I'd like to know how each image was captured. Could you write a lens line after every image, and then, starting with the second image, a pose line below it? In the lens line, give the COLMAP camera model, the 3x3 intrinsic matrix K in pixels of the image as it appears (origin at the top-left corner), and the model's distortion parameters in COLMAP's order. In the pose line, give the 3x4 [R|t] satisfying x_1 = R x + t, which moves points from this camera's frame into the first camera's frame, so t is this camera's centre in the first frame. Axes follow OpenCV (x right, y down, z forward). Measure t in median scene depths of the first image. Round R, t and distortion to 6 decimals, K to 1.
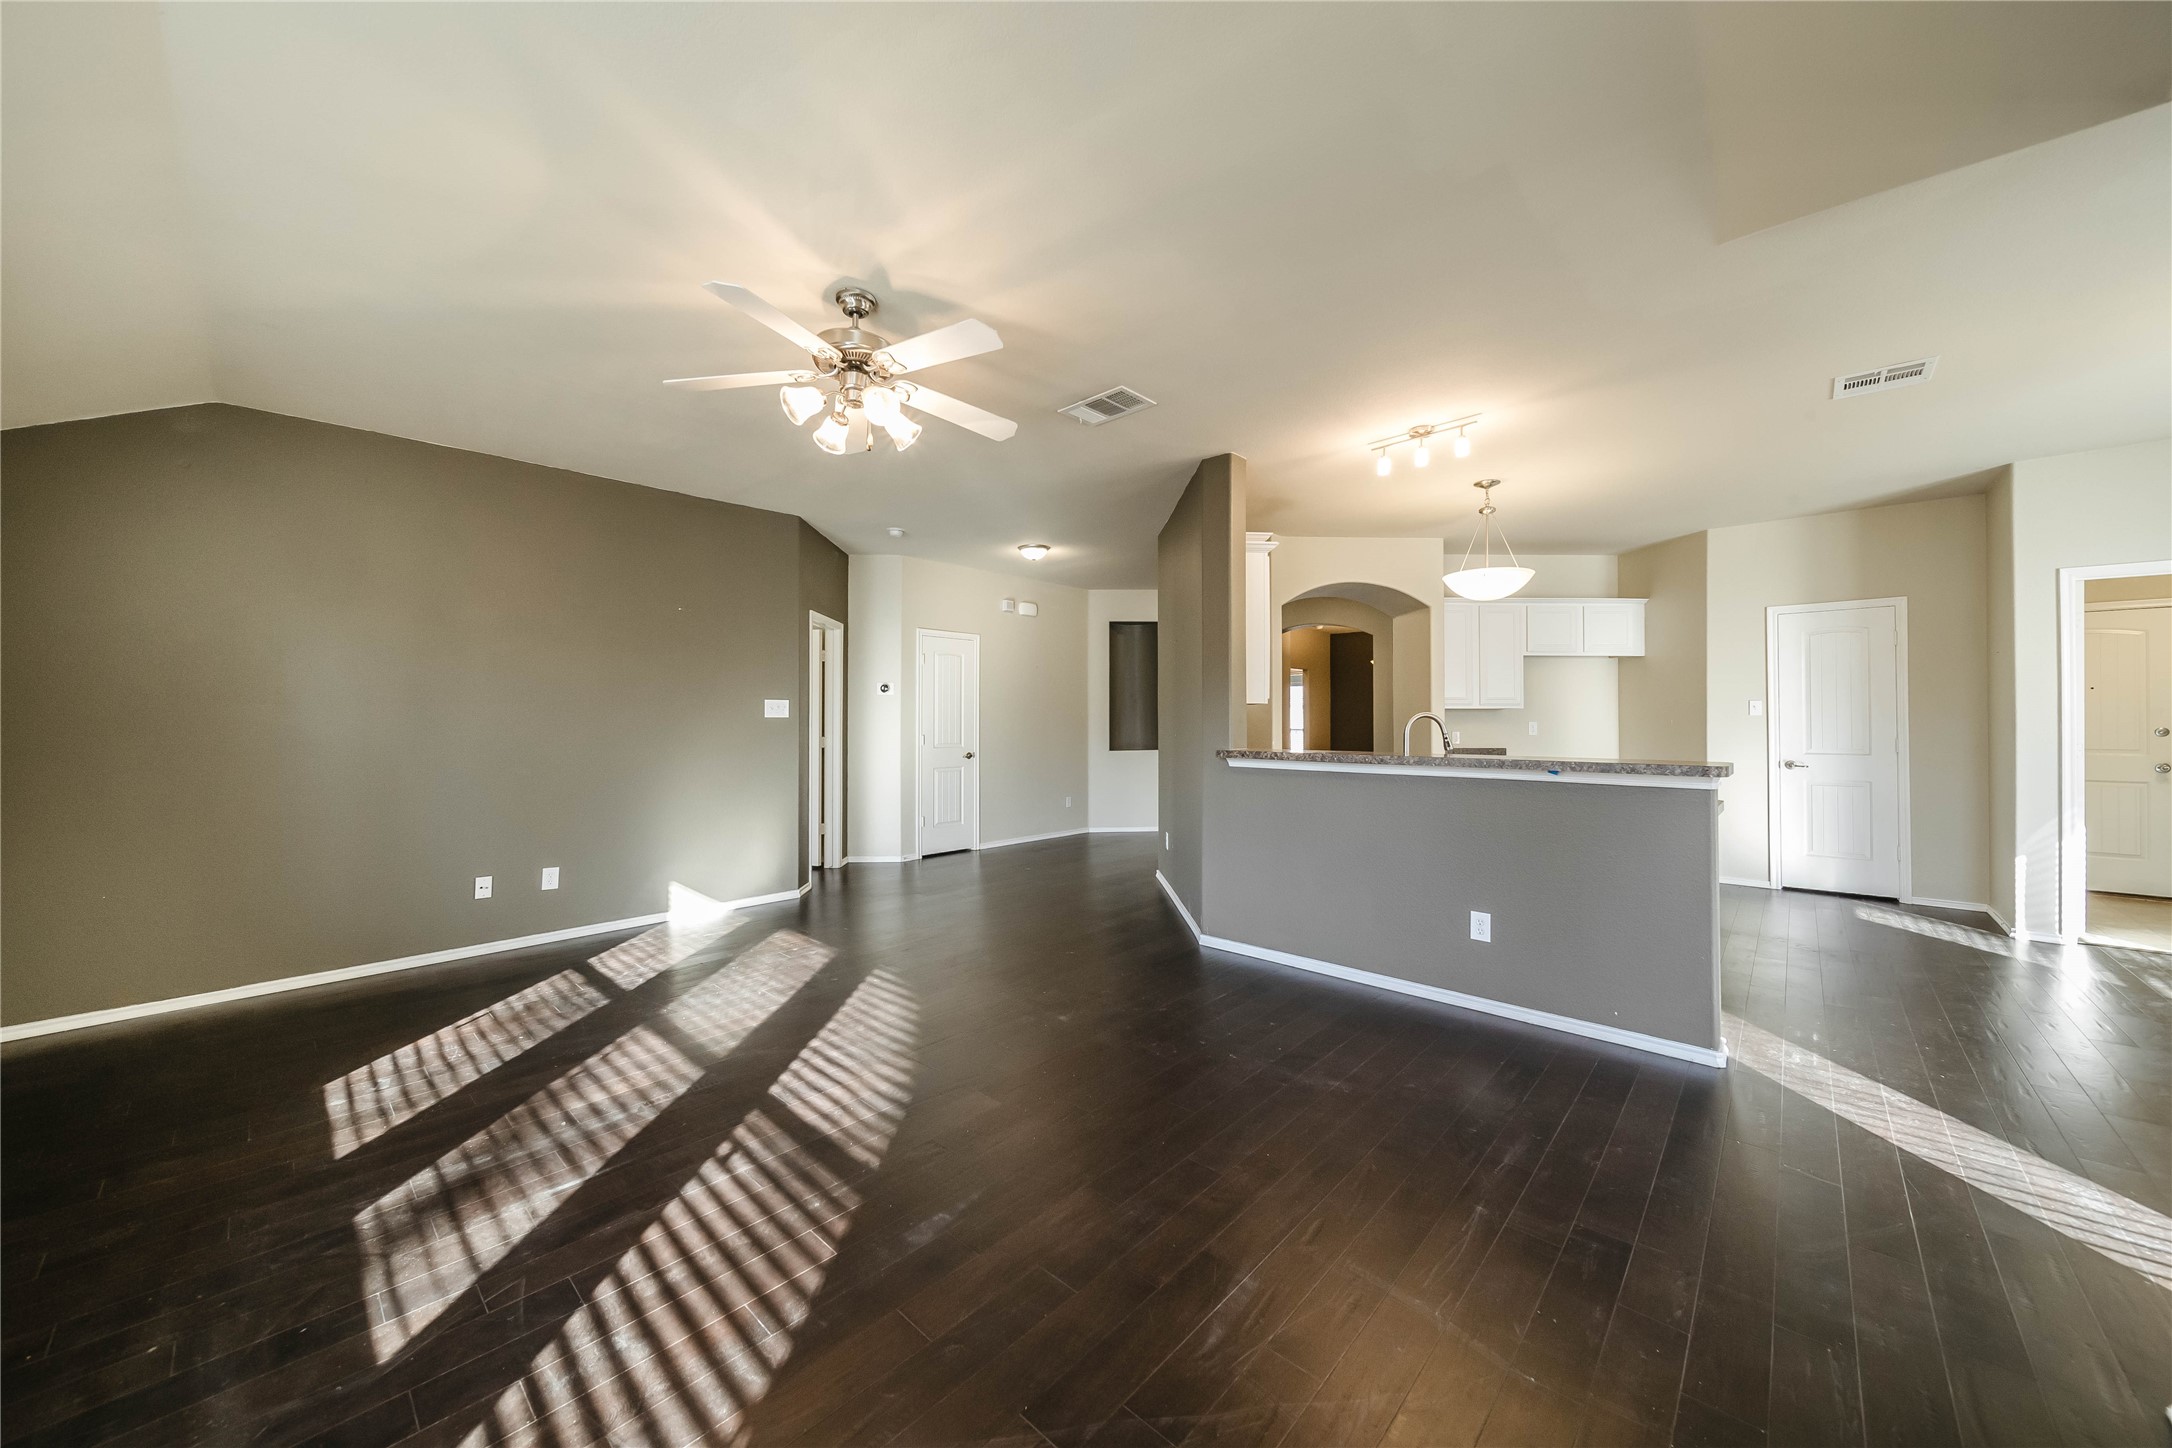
lens RADIAL K [[767.5, 0, 1084.4], [0, 767.5, 716.1], [0, 0, 1]] dist [-0.000485, -0.000698]
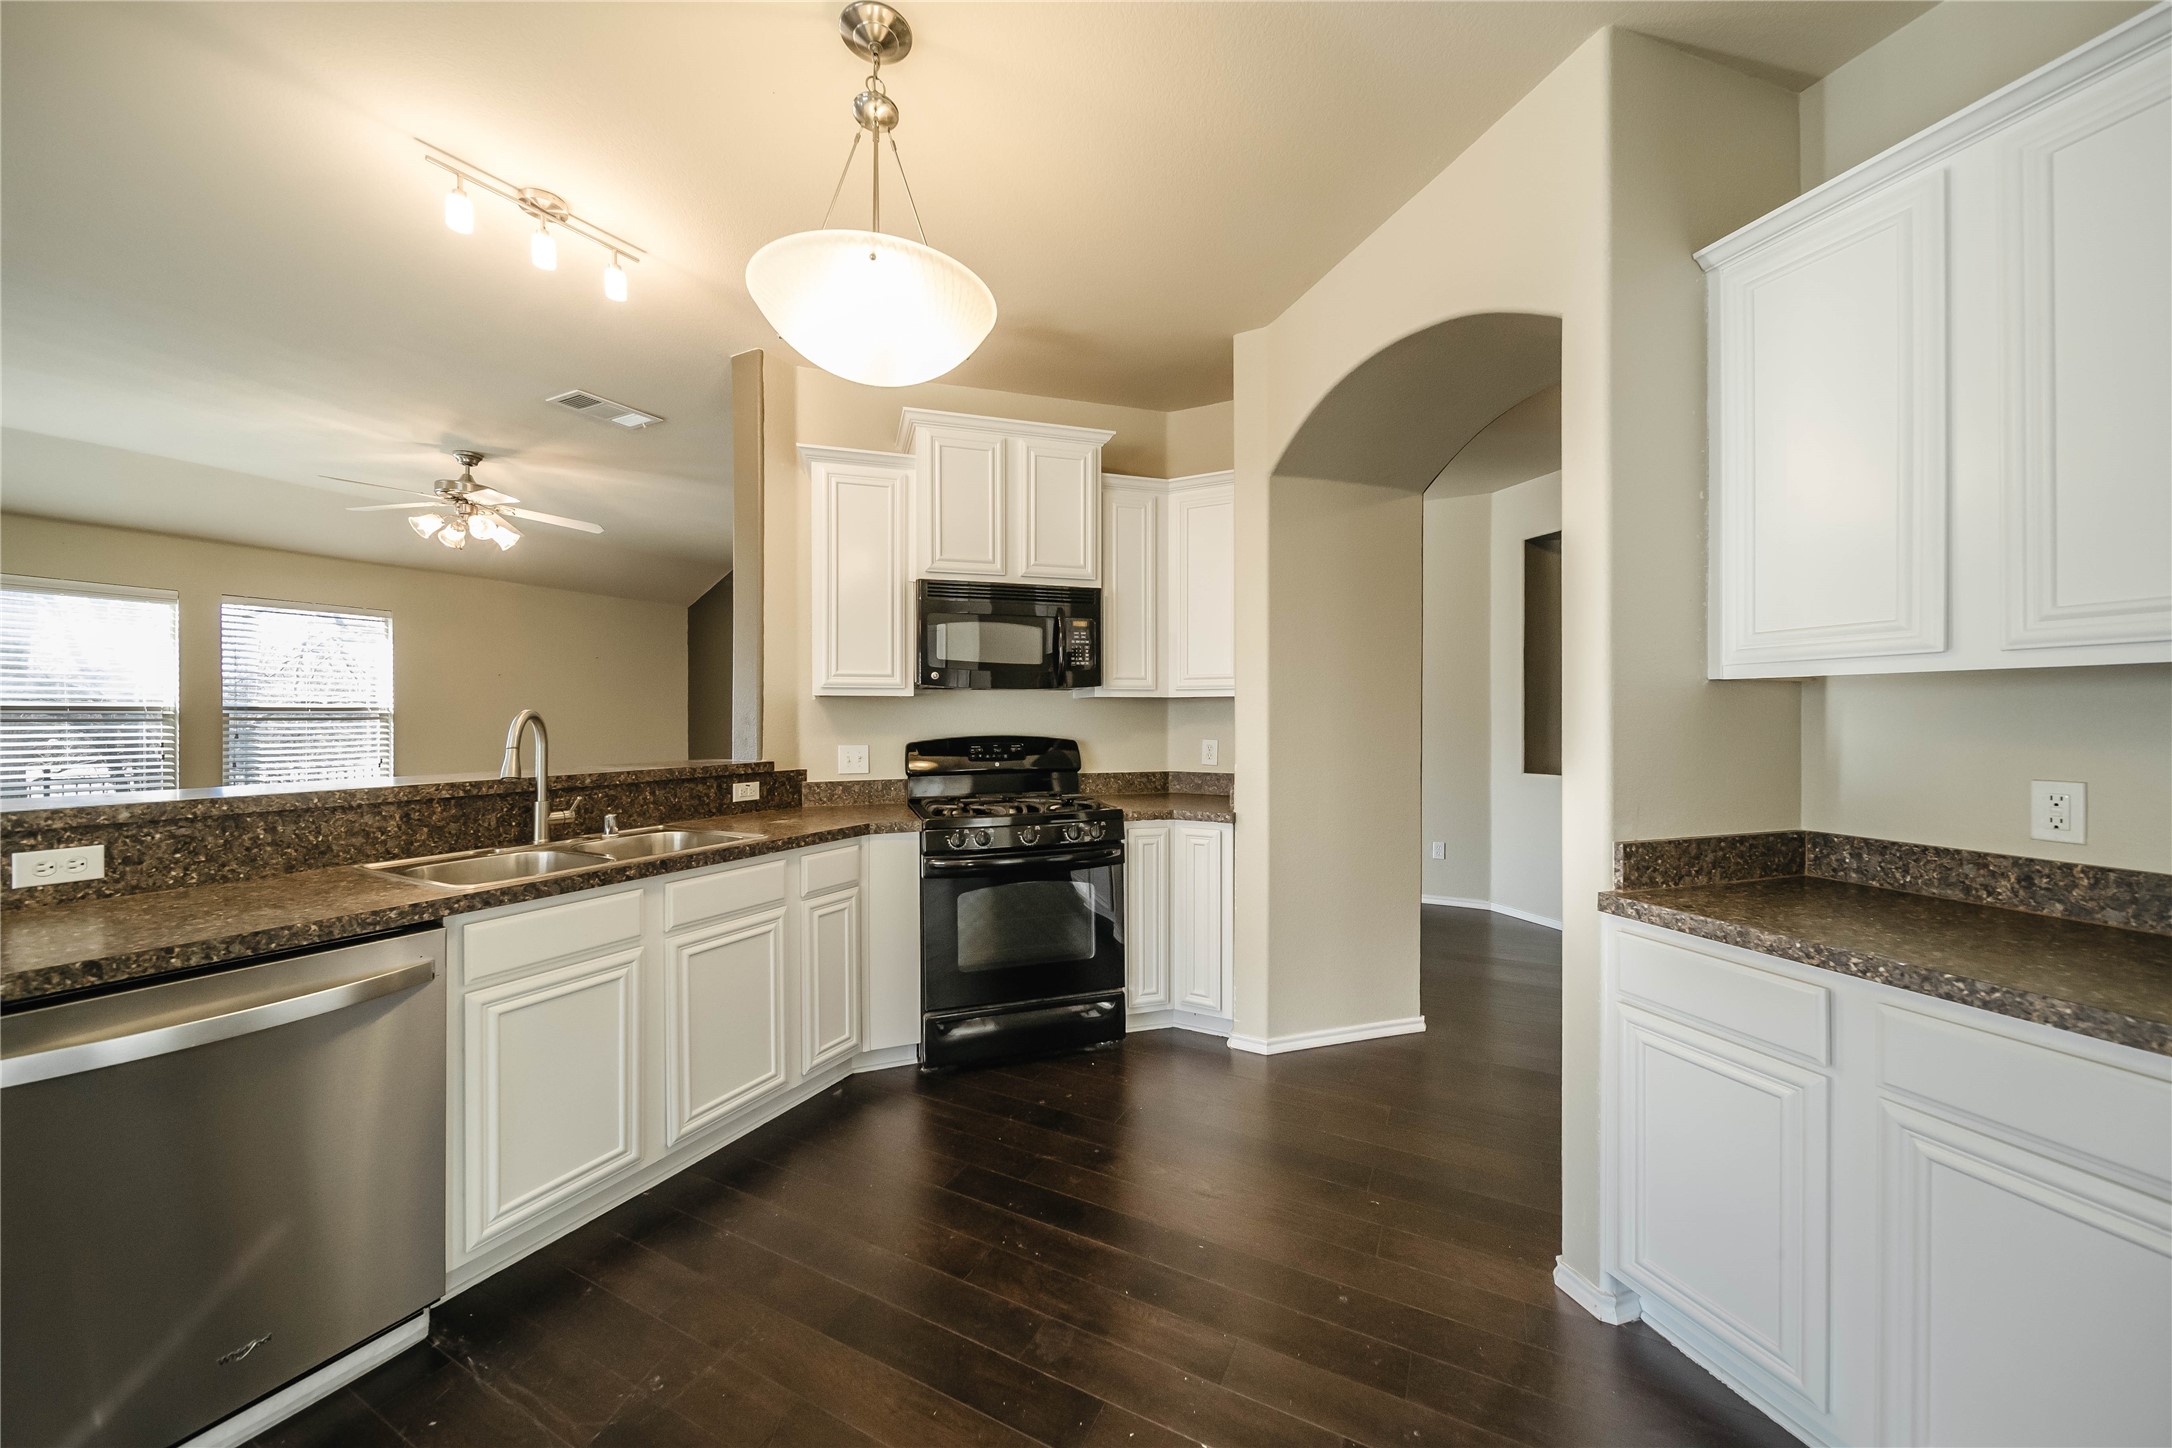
lens RADIAL K [[767.5, 0, 1085.8], [0, 767.5, 715.6], [0, 0, 1]] dist [-0.000485, -0.000698]
pose [[0.270151, 0.000407, -0.962818, 0.484197], [0.004934, 0.999986, 0.001807, 0.001609], [0.962805, -0.005239, 0.270145, 0.548950]]
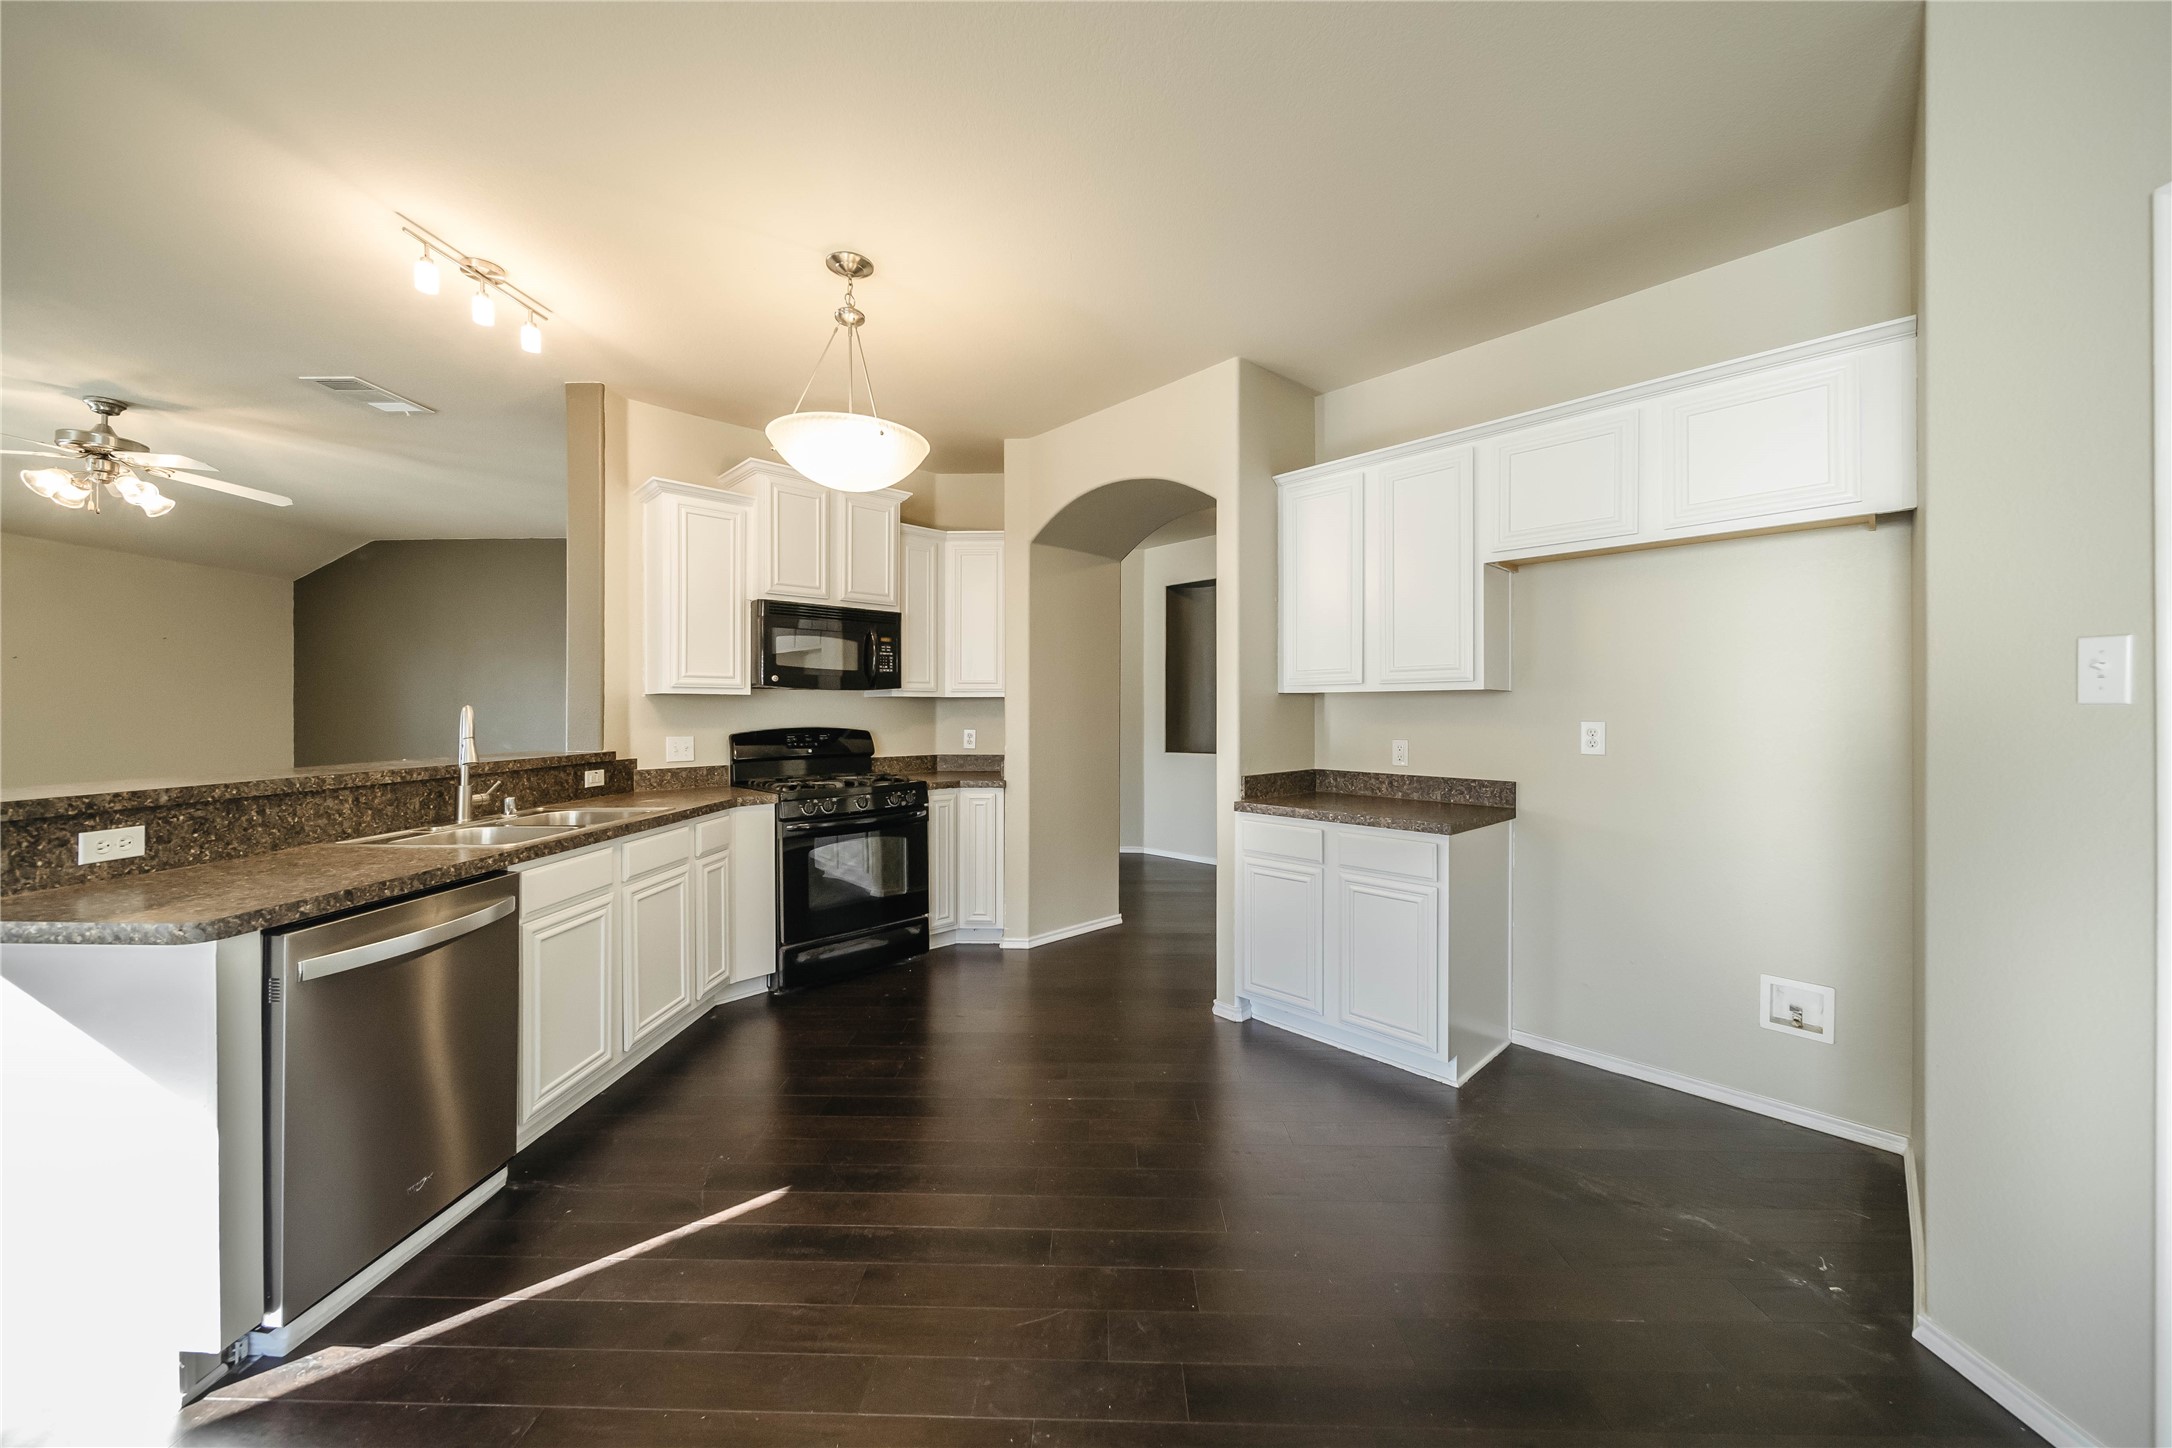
lens RADIAL K [[767.5, 0, 1080.6], [0, 767.5, 711.5], [0, 0, 1]] dist [-0.000485, -0.000698]
pose [[0.659803, 0.000676, -0.751438, 0.562252], [0.003114, 0.999989, 0.003633, 0.001278], [0.751432, -0.004737, 0.659793, 0.426746]]
